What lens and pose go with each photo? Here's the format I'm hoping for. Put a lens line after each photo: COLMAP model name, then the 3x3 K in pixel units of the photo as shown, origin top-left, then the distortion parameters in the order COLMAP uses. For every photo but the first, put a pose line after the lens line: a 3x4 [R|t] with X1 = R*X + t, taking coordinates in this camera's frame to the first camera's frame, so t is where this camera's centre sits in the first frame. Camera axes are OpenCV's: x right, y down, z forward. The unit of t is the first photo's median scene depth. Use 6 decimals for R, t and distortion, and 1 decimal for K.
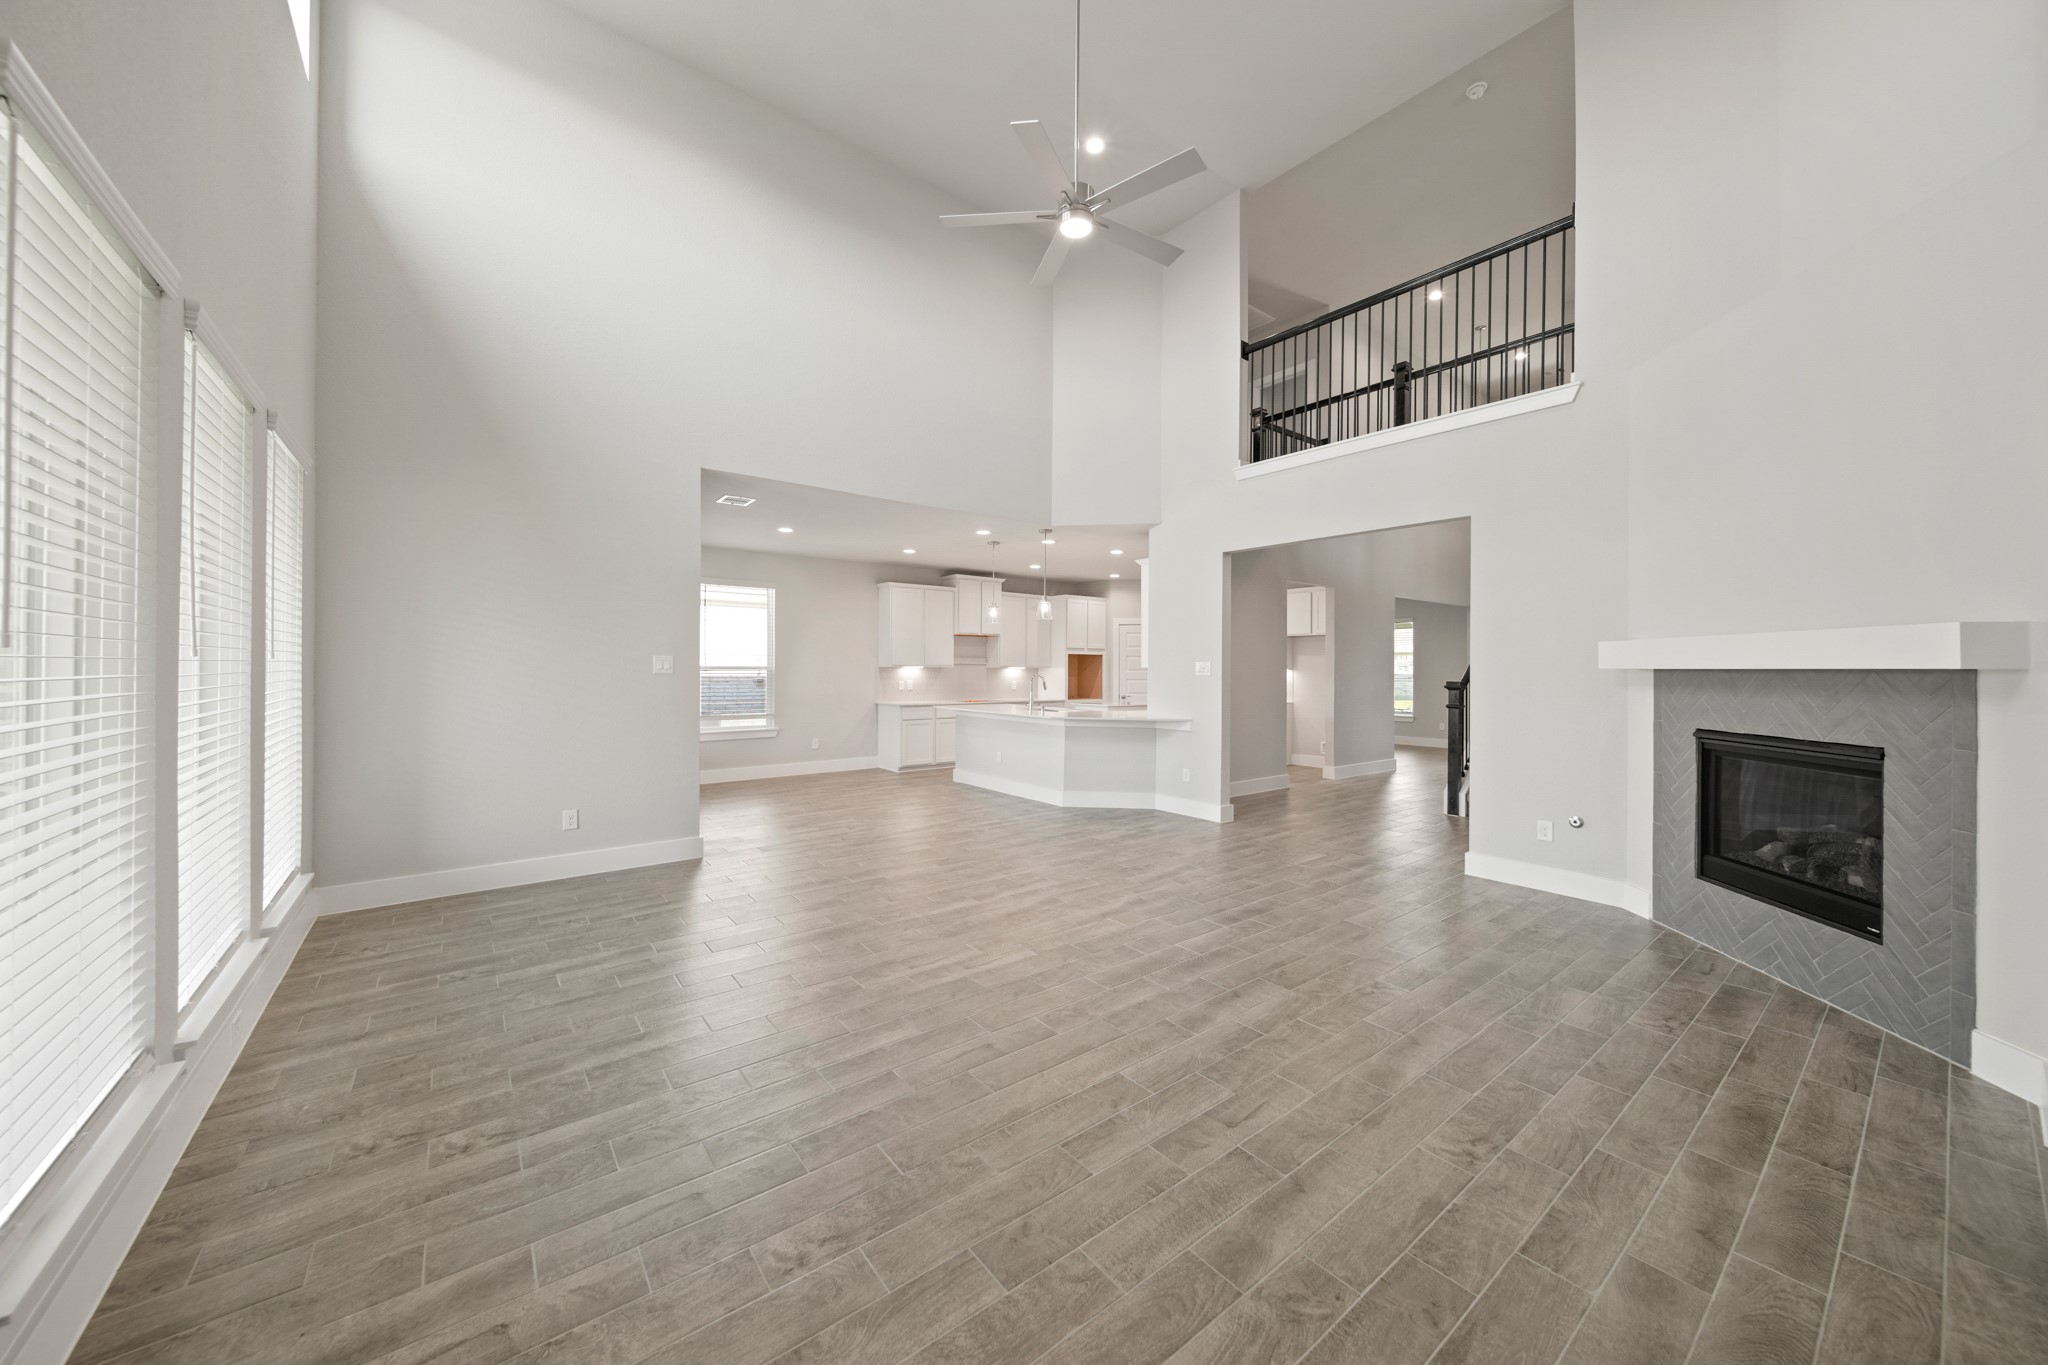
lens RADIAL K [[721.7, 0, 1036.7], [0, 721.7, 668.6], [0, 0, 1]] dist [-0.000494, -0.000186]
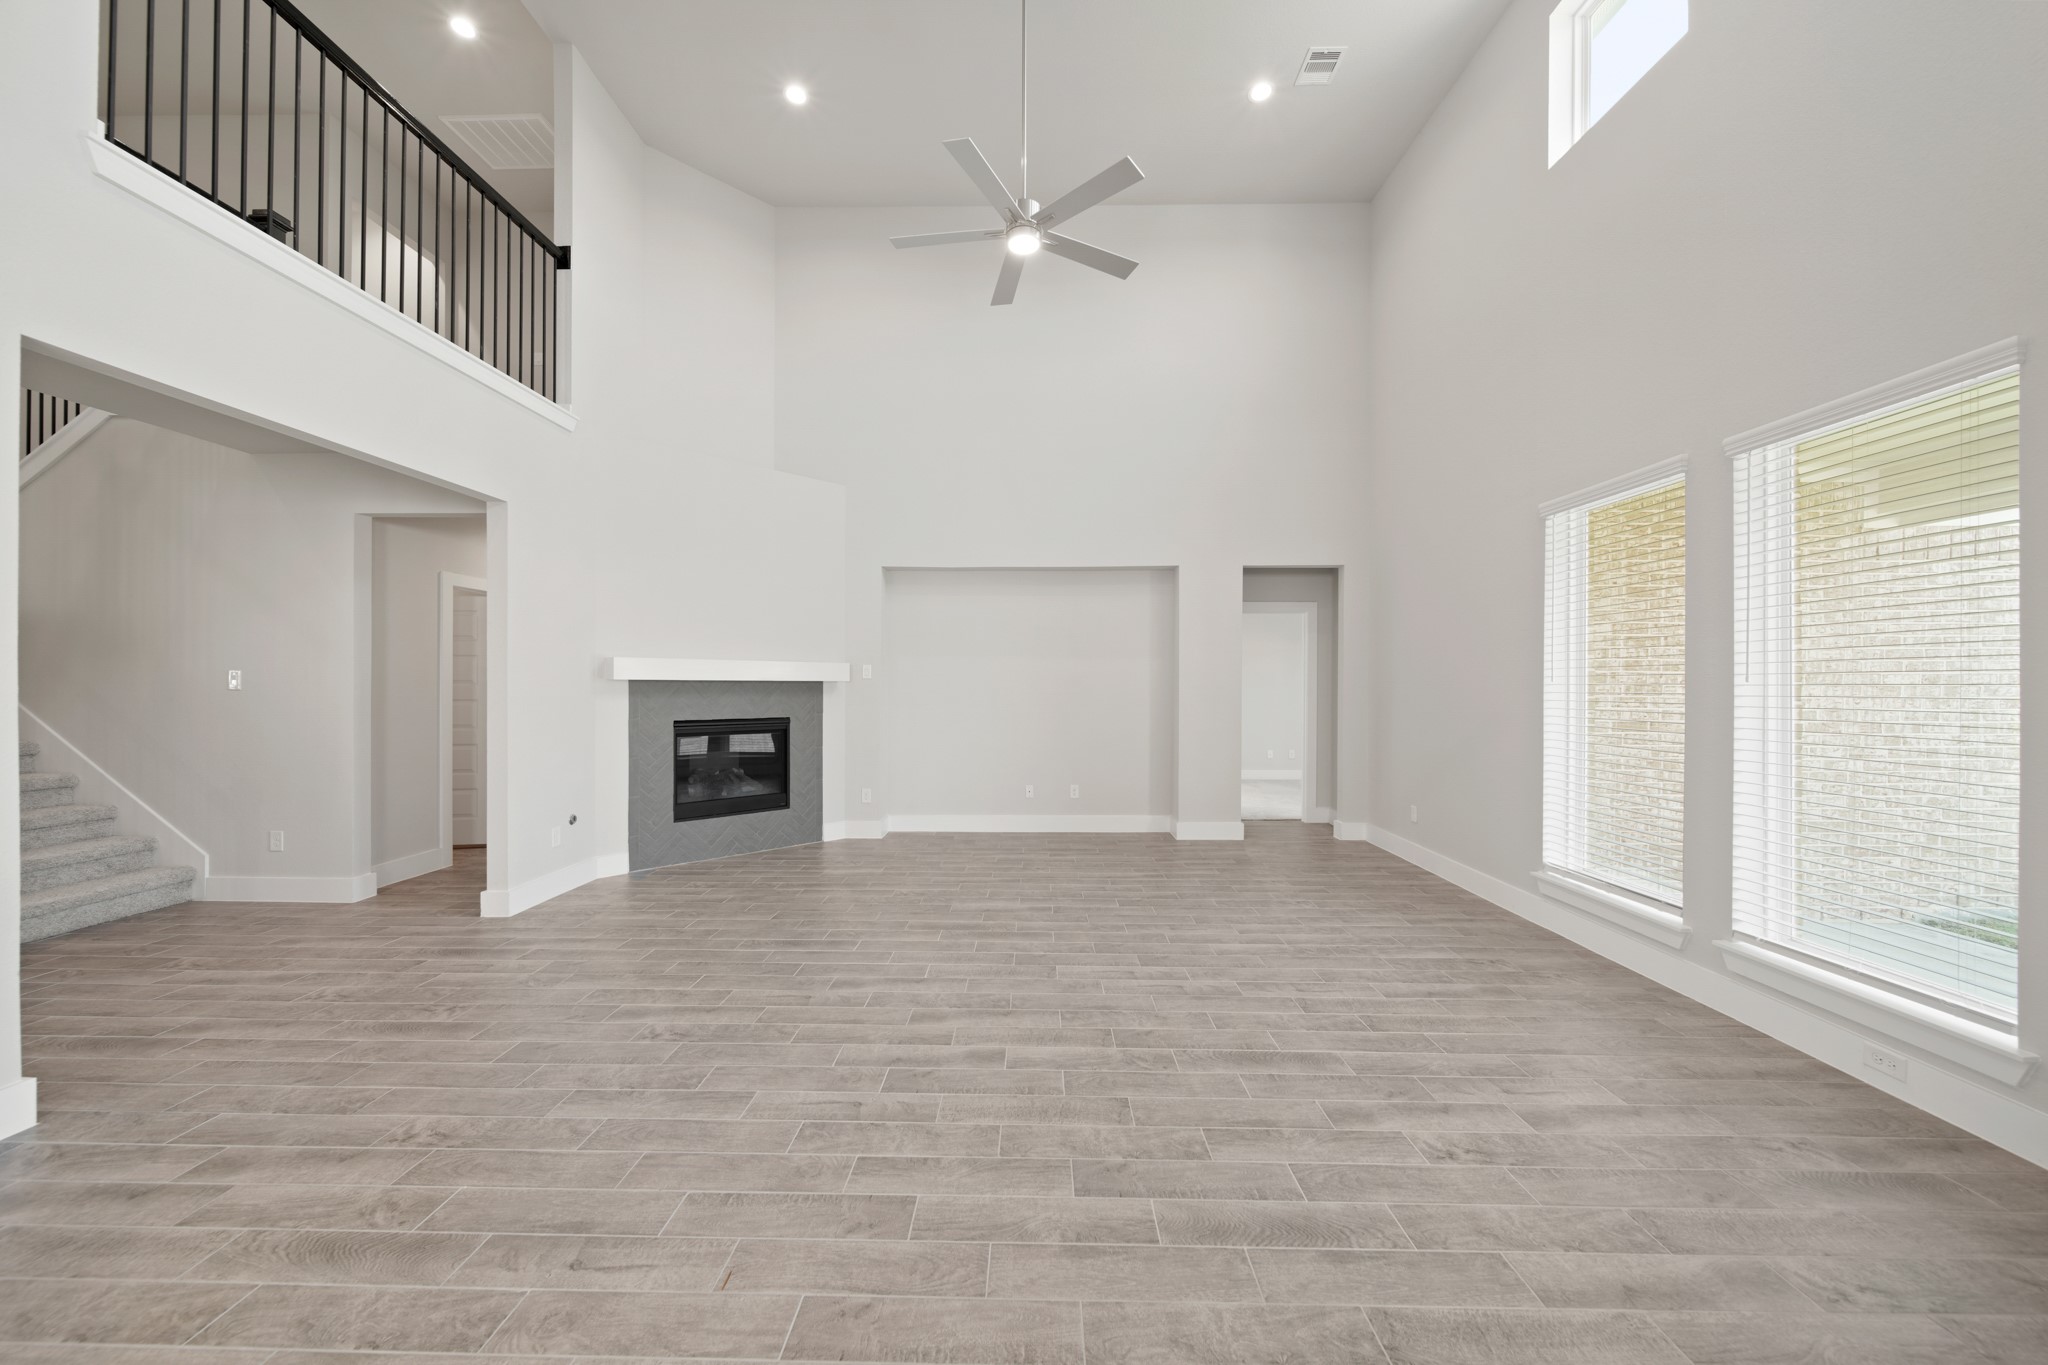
lens RADIAL K [[721.7, 0, 1020.3], [0, 721.7, 685.4], [0, 0, 1]] dist [-0.000494, -0.000186]
pose [[-0.766673, -0.009720, 0.641964, -0.502042], [-0.007634, 0.999953, 0.006023, -0.002729], [-0.641992, -0.000283, -0.766711, 1.496023]]
